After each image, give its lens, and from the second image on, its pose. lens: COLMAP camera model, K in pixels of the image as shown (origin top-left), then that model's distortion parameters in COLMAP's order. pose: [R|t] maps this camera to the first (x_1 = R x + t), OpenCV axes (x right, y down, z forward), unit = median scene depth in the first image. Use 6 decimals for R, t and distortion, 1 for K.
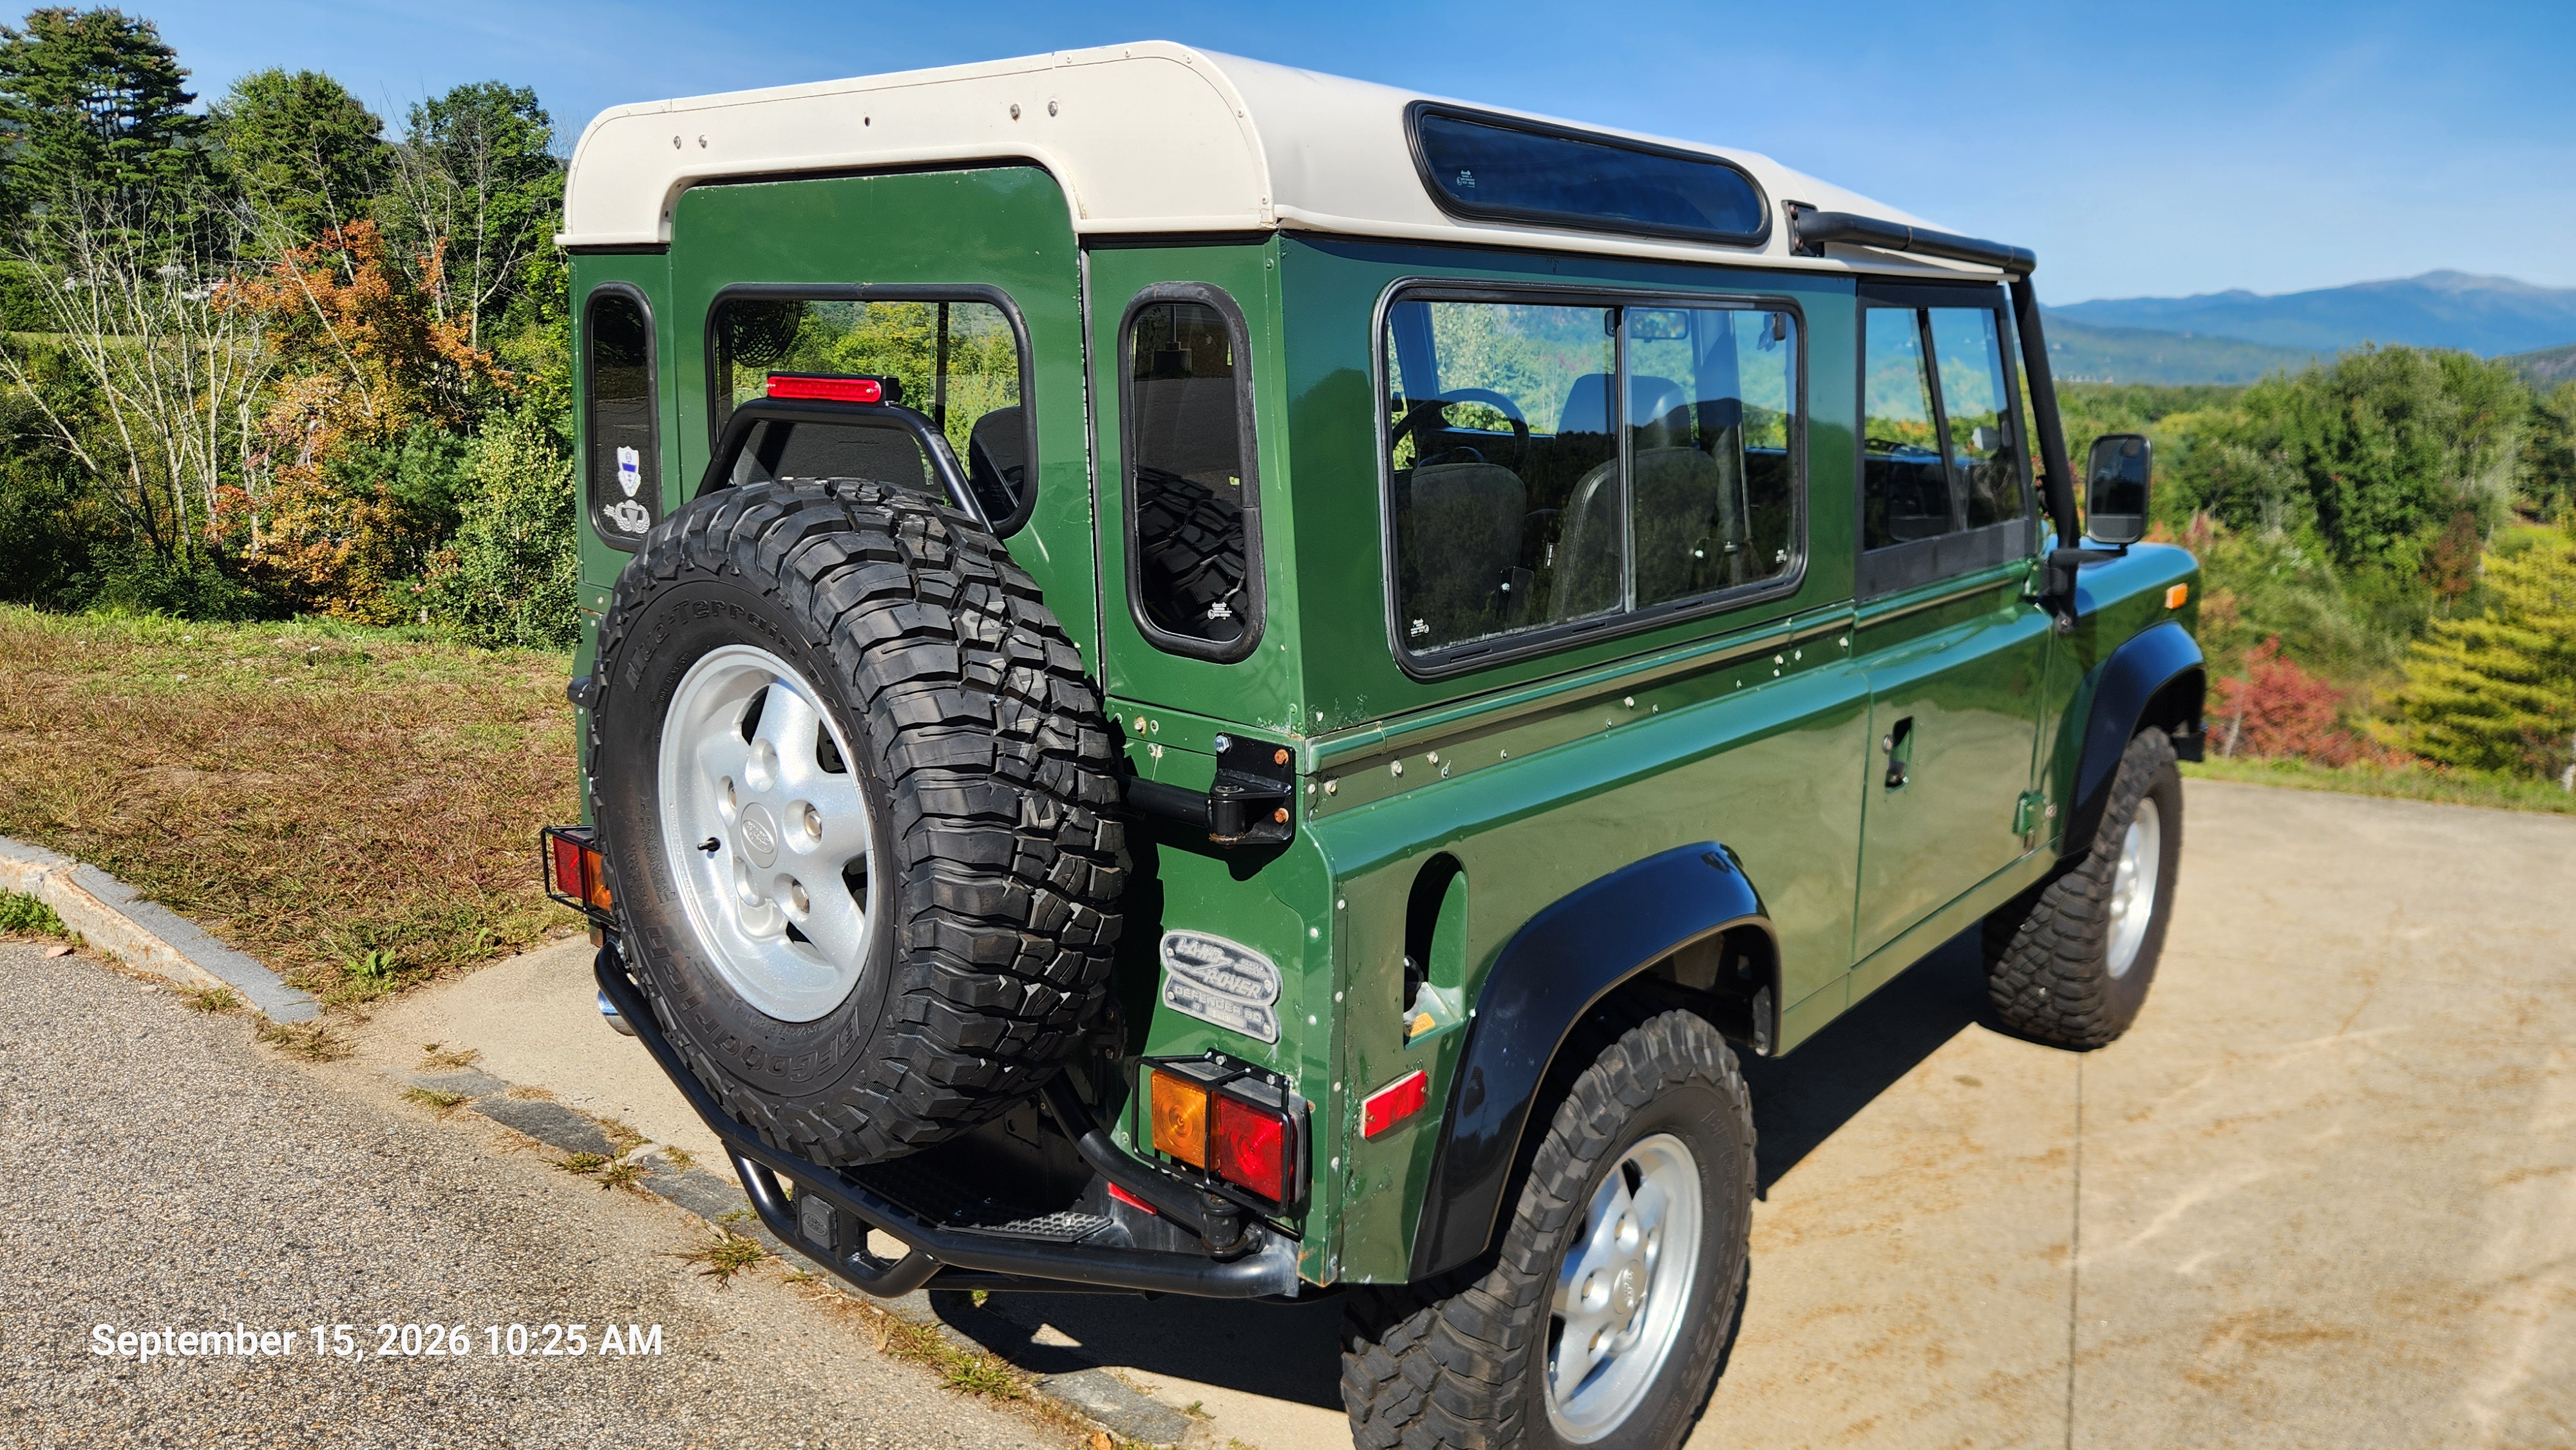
lens RADIAL K [[1766.6, 0, 1284.4], [0, 1766.6, 727.6], [0, 0, 1]] dist [0.030888, -0.017080]
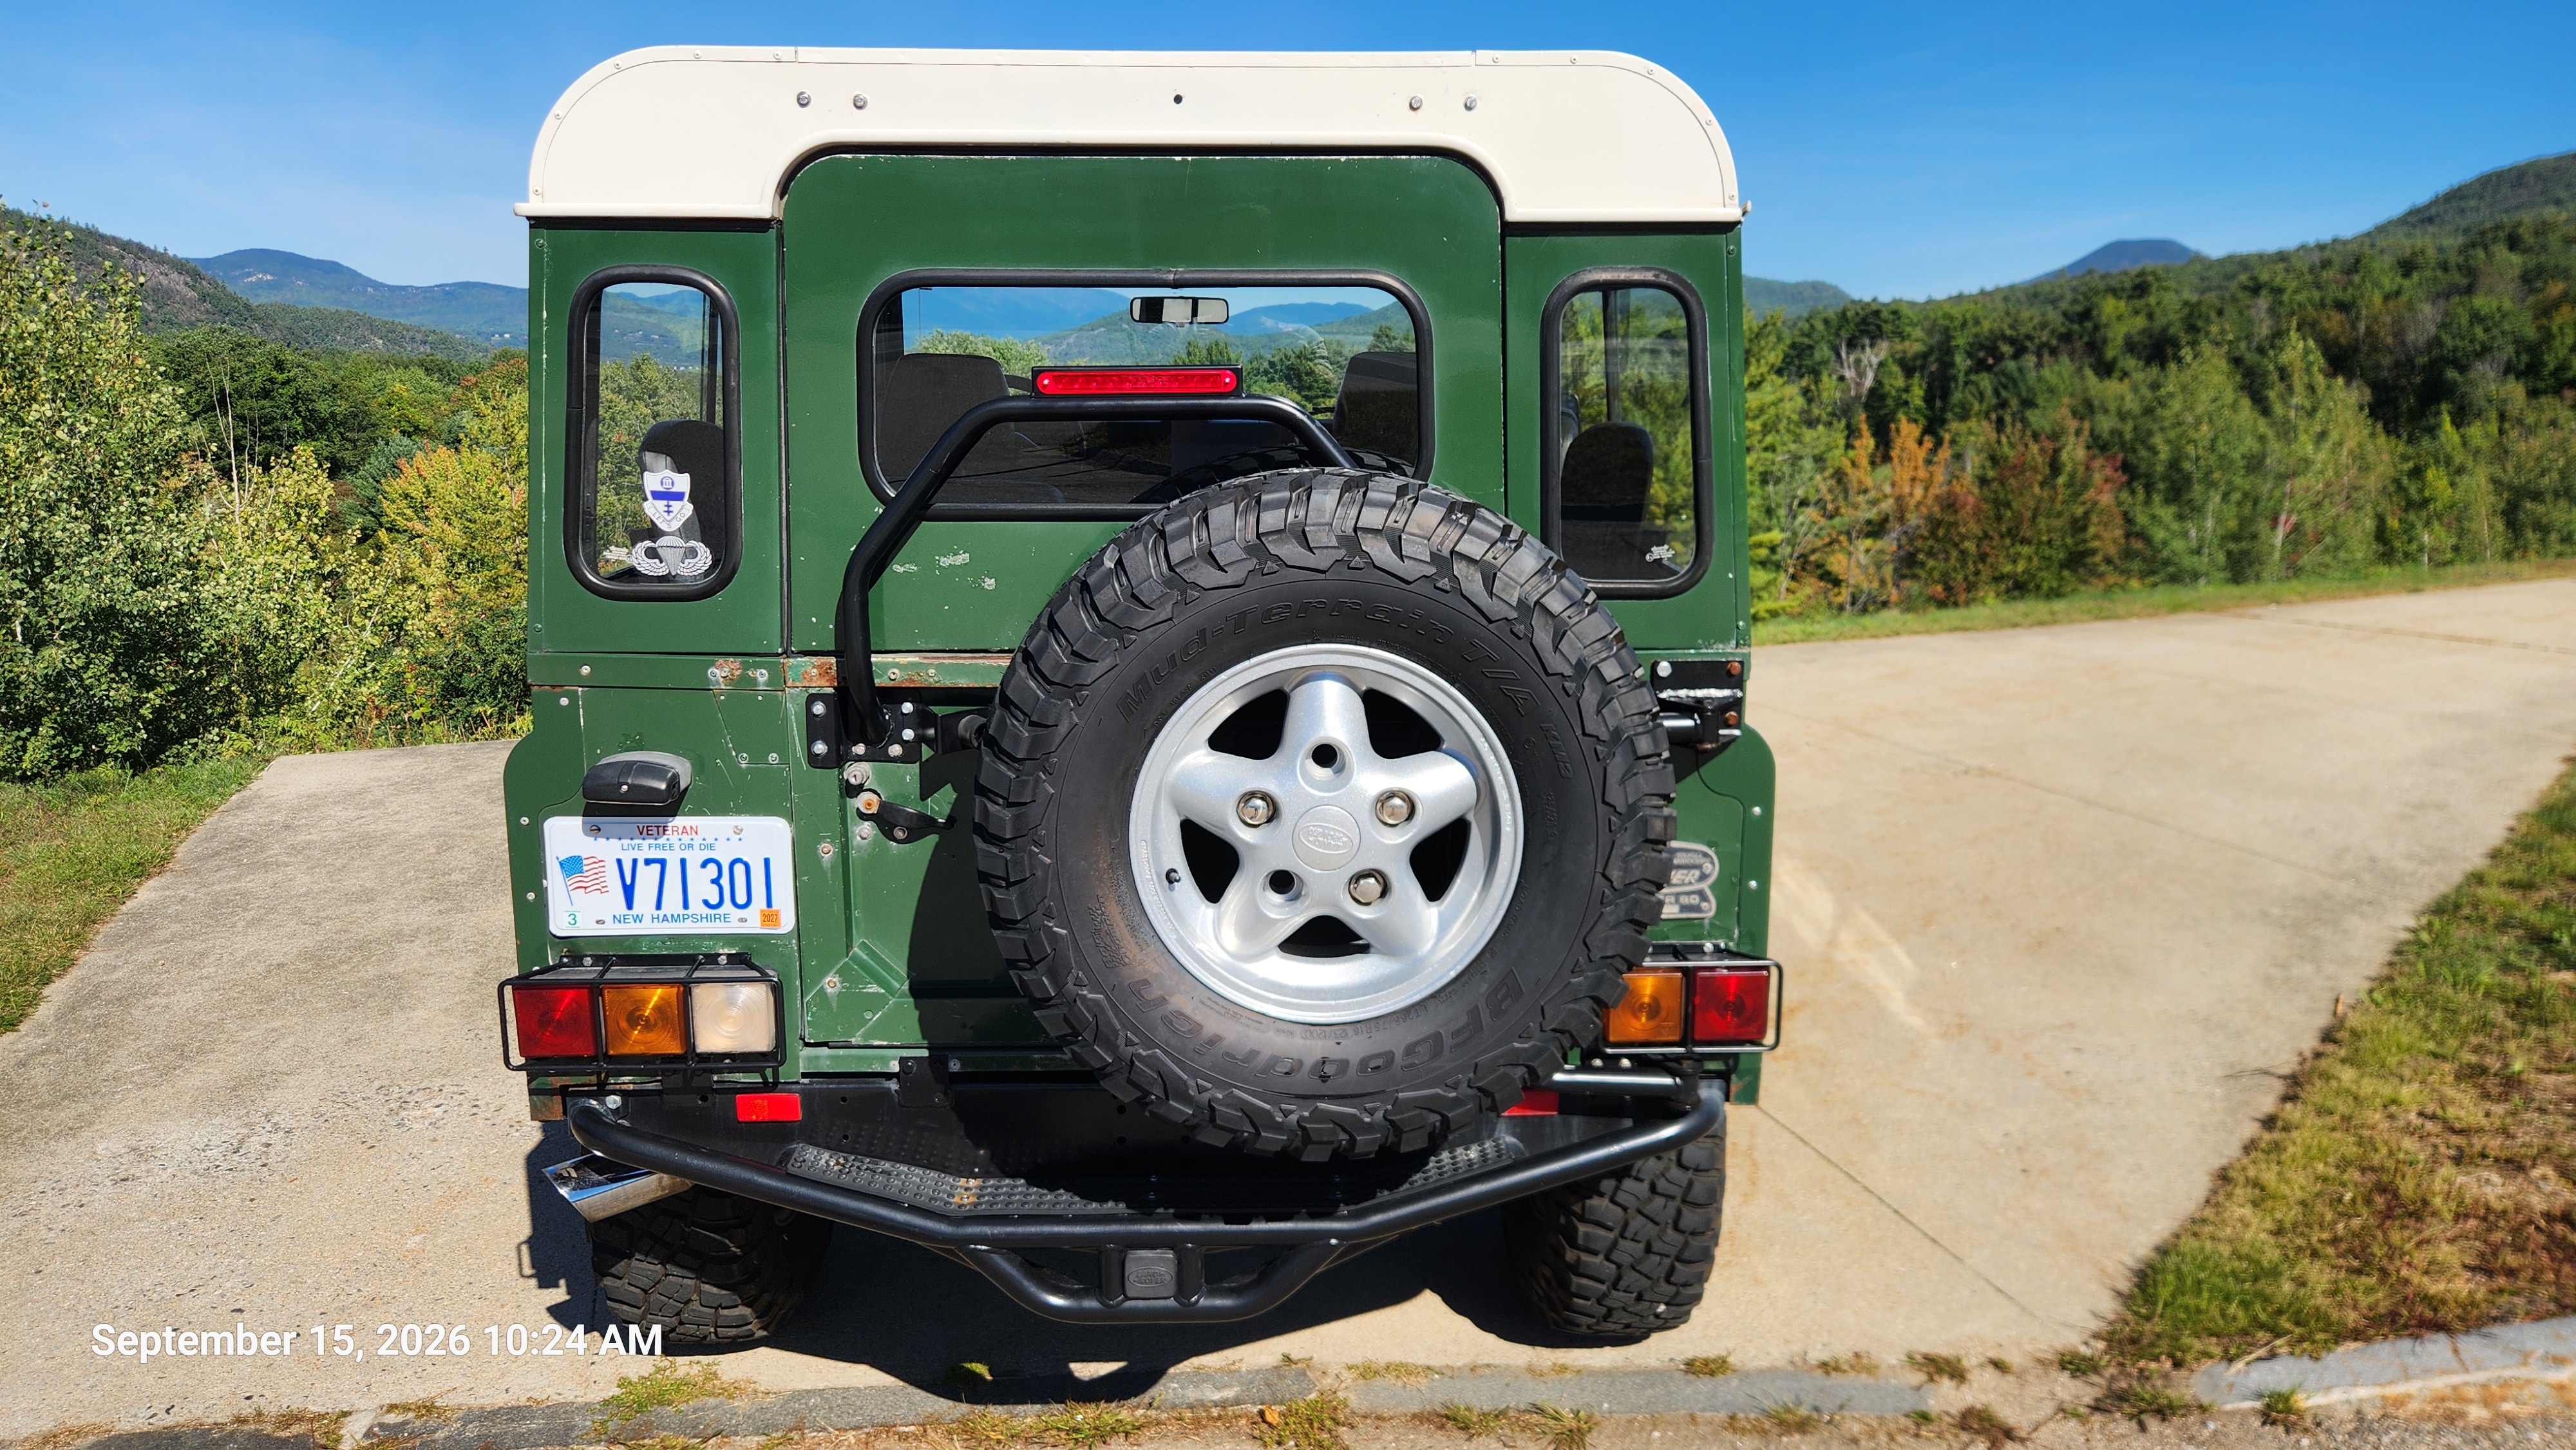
lens RADIAL K [[1766.6, 0, 1276.9], [0, 1766.6, 721.7], [0, 0, 1]] dist [0.030888, -0.017080]
pose [[0.738598, -0.164596, 0.653744, -0.885913], [0.162444, 0.984616, 0.064372, -0.065418], [-0.654282, 0.058651, 0.753973, 0.270339]]
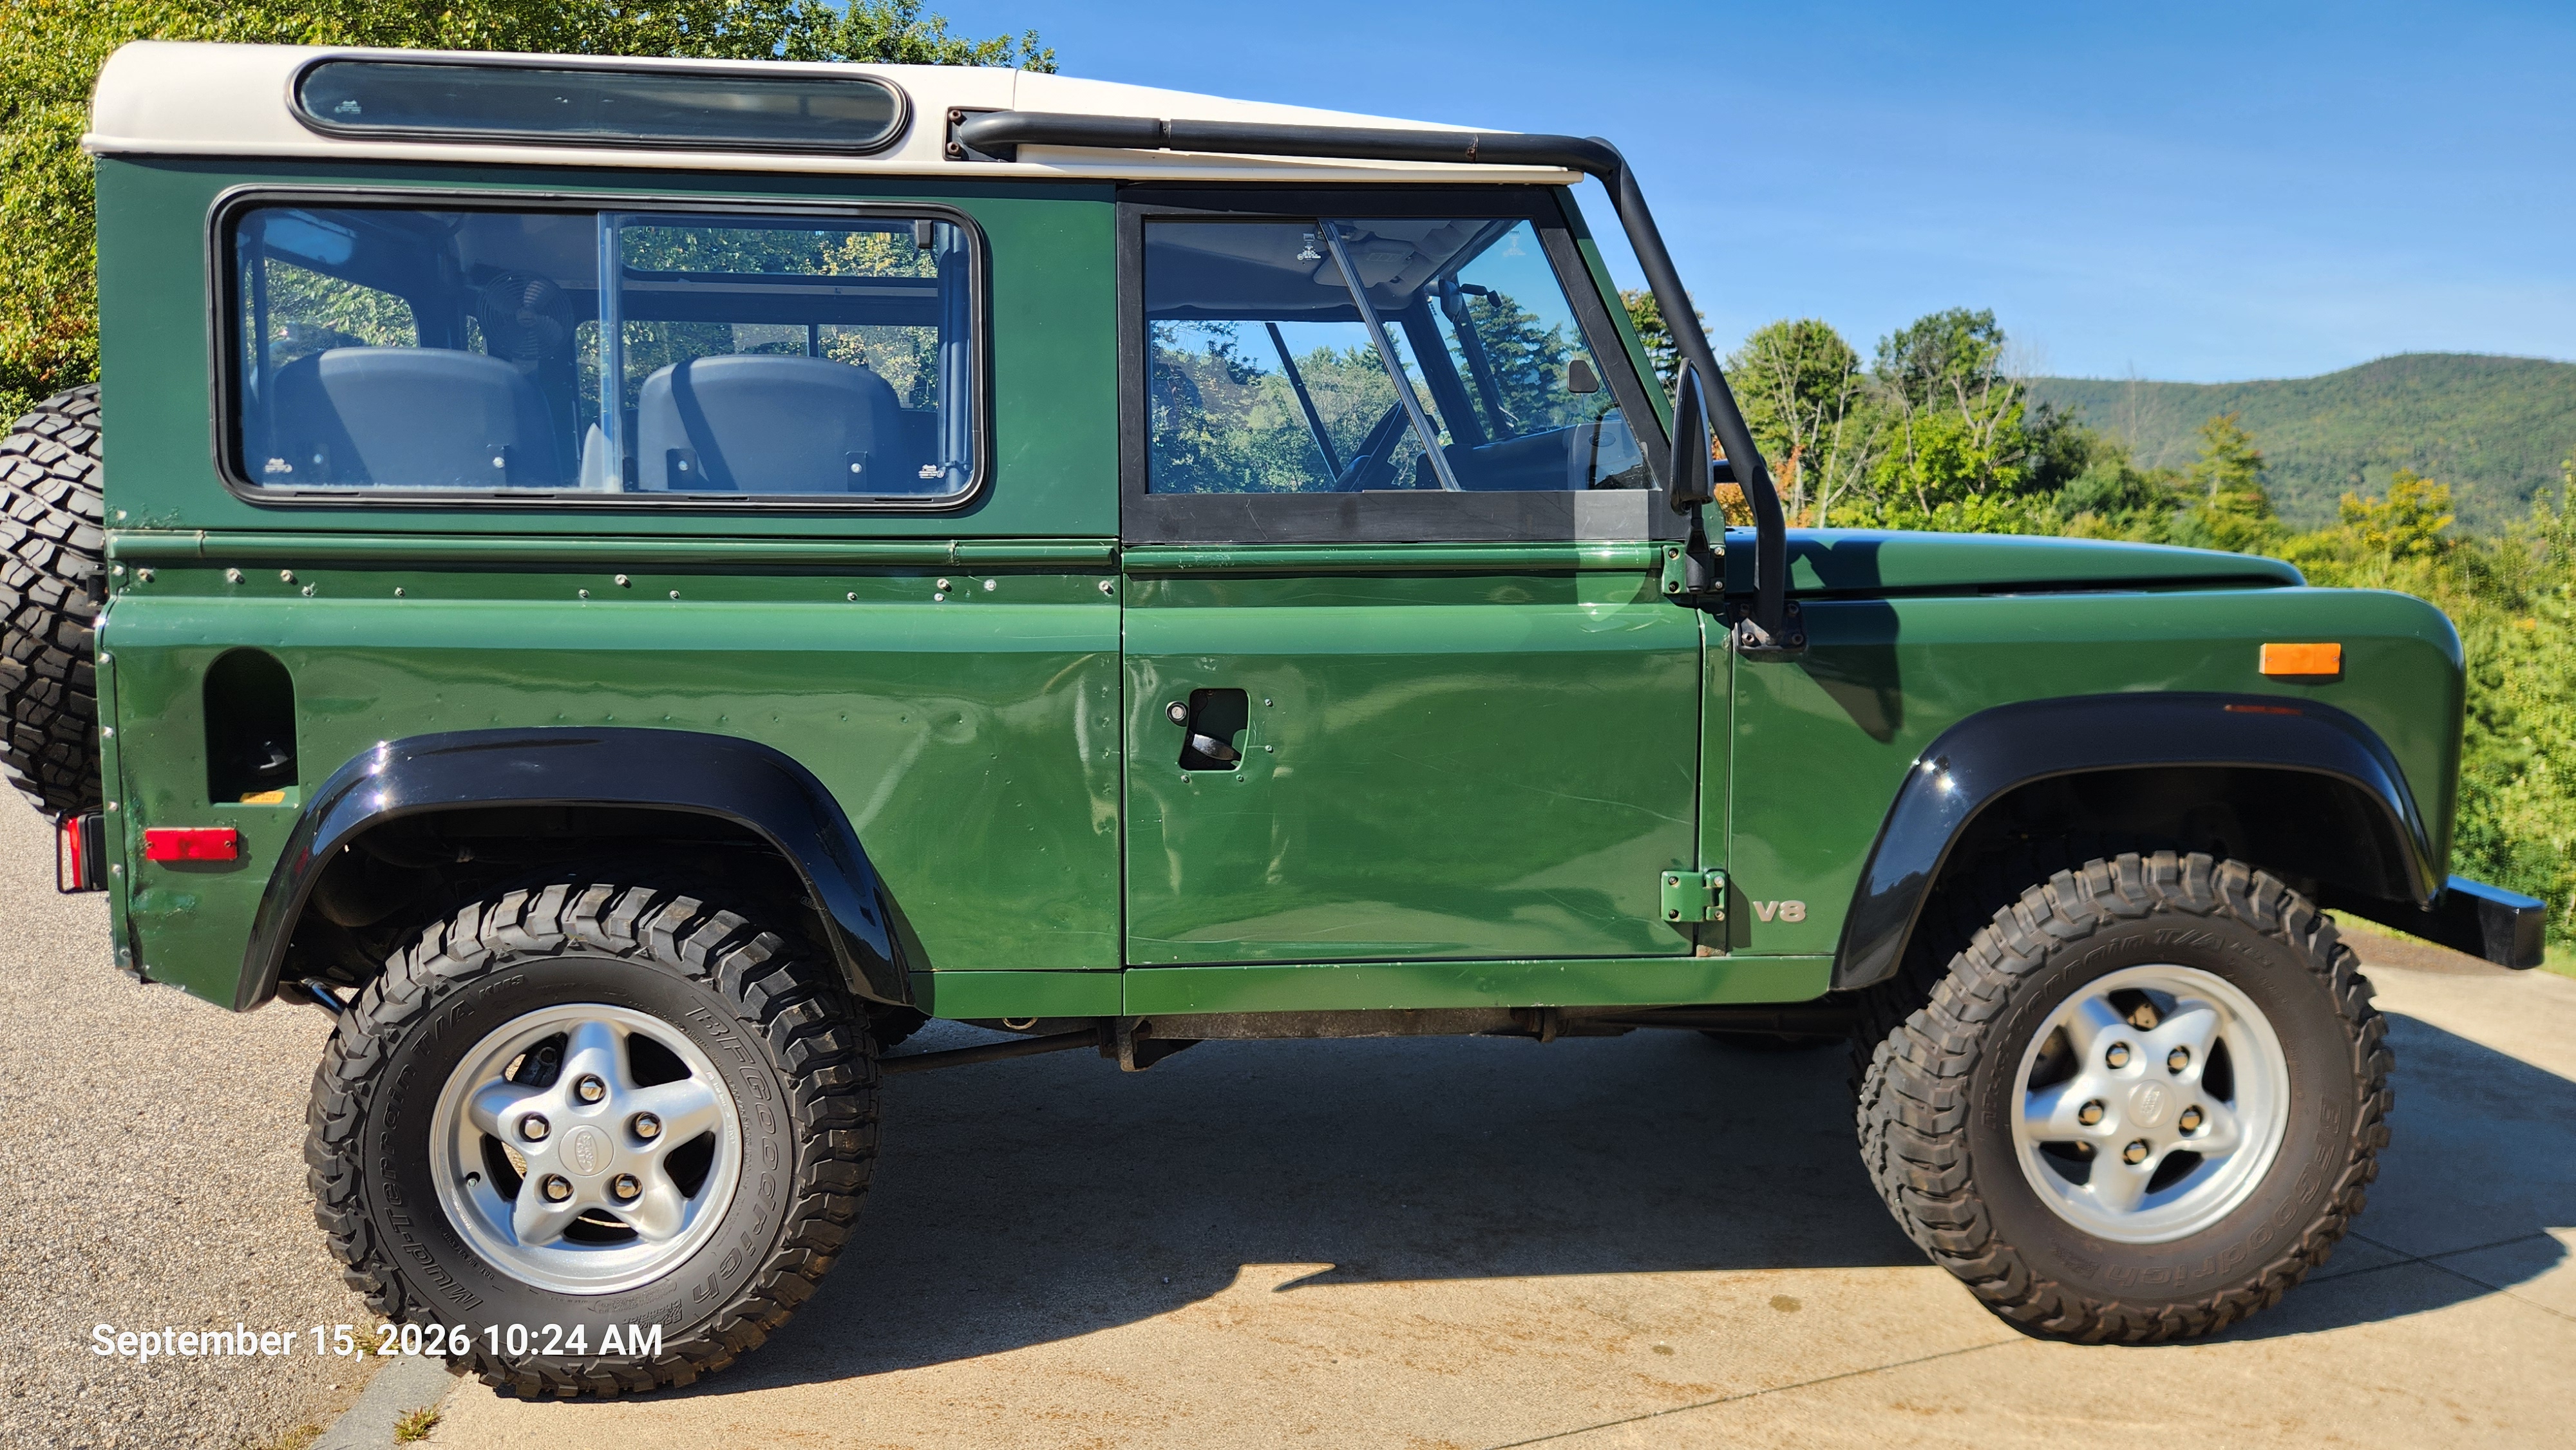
lens RADIAL K [[1766.6, 0, 1291.8], [0, 1766.6, 716.9], [0, 0, 1]] dist [0.030888, -0.017080]
pose [[0.649706, 0.061282, -0.757712, 0.094569], [-0.163289, 0.984729, -0.060371, 0.004851], [0.742441, 0.162950, 0.649791, 0.045895]]
